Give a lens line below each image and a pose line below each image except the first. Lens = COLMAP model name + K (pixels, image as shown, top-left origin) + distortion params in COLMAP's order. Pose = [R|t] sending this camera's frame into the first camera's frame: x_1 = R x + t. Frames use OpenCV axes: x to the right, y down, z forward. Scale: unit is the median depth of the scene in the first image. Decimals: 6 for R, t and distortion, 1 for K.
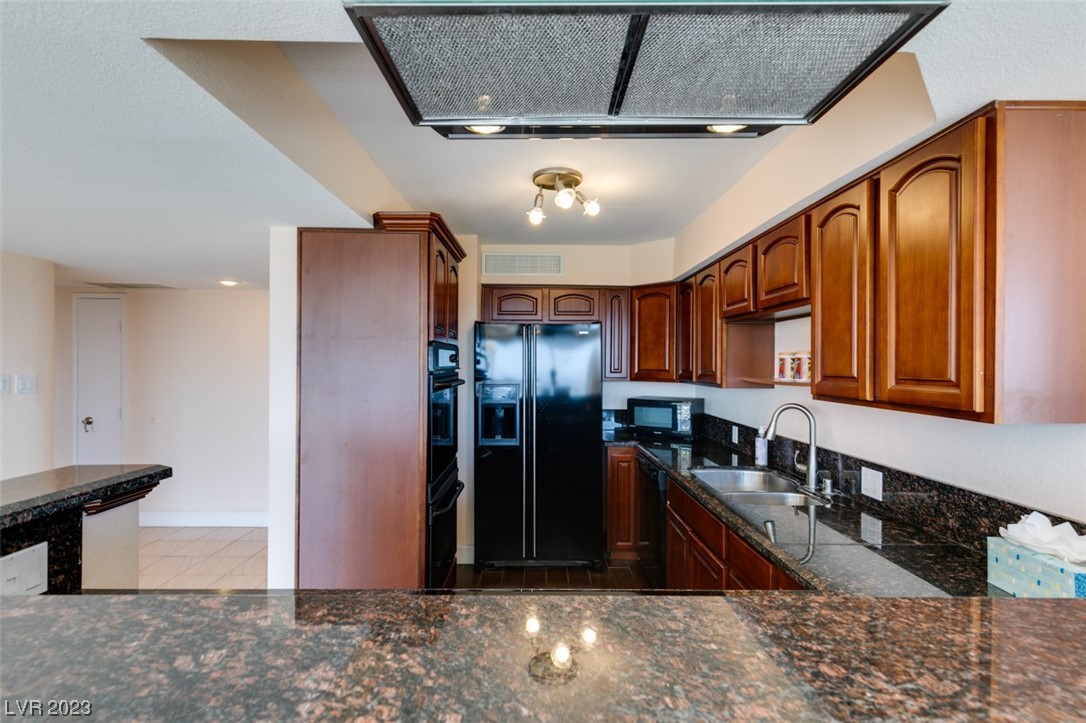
lens RADIAL K [[488.9, 0, 544.8], [0, 488.9, 361.9], [0, 0, 1]] dist [0.008905, -0.002233]
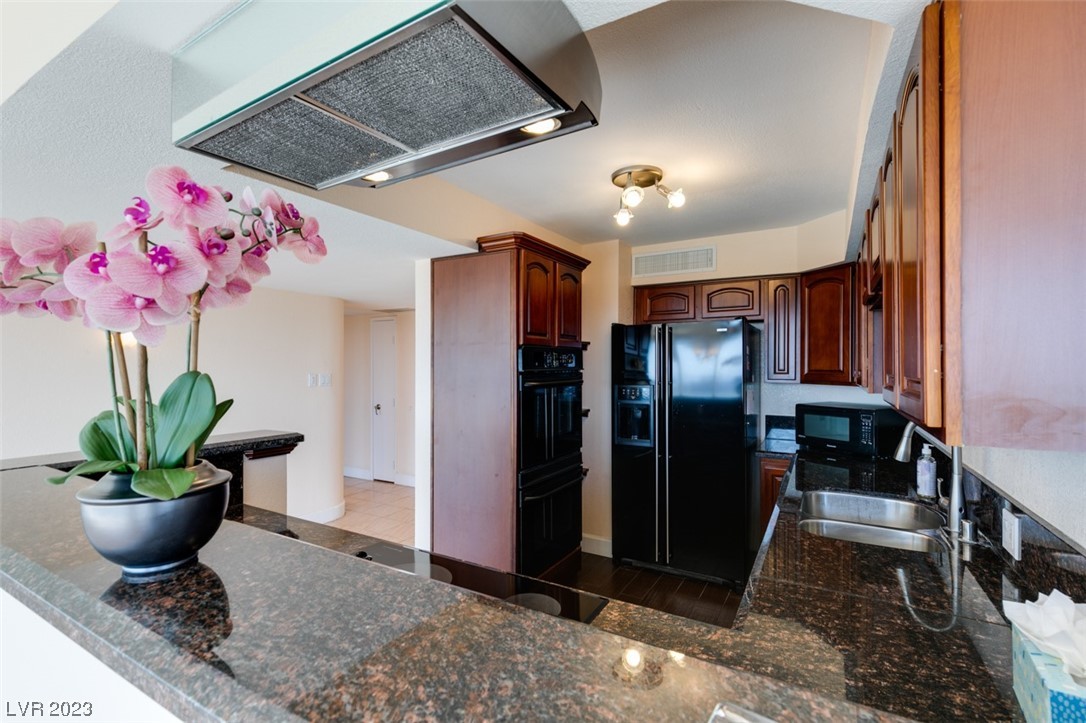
lens RADIAL K [[488.9, 0, 548.8], [0, 488.9, 364.0], [0, 0, 1]] dist [0.008905, -0.002233]
pose [[0.858106, -0.008445, -0.513403, 0.368708], [0.008453, 0.999962, -0.002320, 0.004632], [0.513403, -0.002349, 0.858144, 0.058714]]
